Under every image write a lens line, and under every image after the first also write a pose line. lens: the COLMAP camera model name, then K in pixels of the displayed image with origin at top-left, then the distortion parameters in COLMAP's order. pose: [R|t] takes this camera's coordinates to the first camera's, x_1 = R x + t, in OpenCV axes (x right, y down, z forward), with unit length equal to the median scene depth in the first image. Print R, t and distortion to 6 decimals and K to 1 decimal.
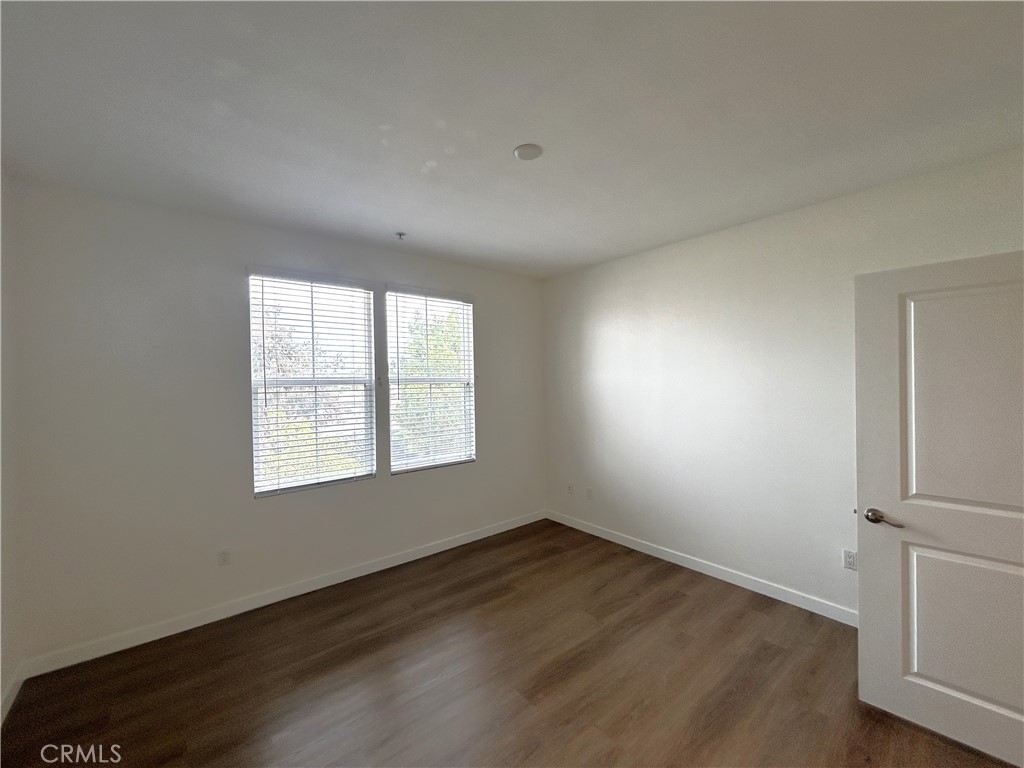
lens RADIAL K [[415.4, 0, 512.6], [0, 415.4, 382.4], [0, 0, 1]] dist [-0.002346, 0.000126]
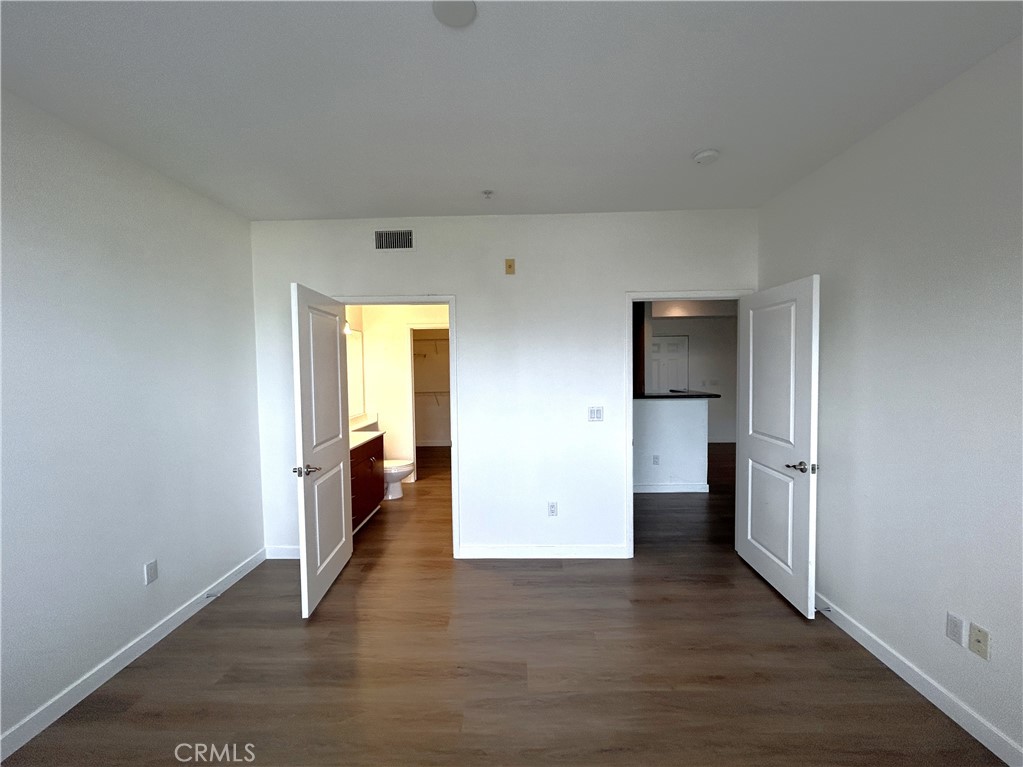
lens RADIAL K [[415.0, 0, 512.1], [0, 415.0, 381.9], [0, 0, 1]] dist [-0.002346, 0.000126]
pose [[-0.744163, 0.001979, 0.667995, -0.298064], [0.033914, 0.998818, 0.034821, 0.009573], [-0.667136, 0.048567, -0.743351, 0.919864]]
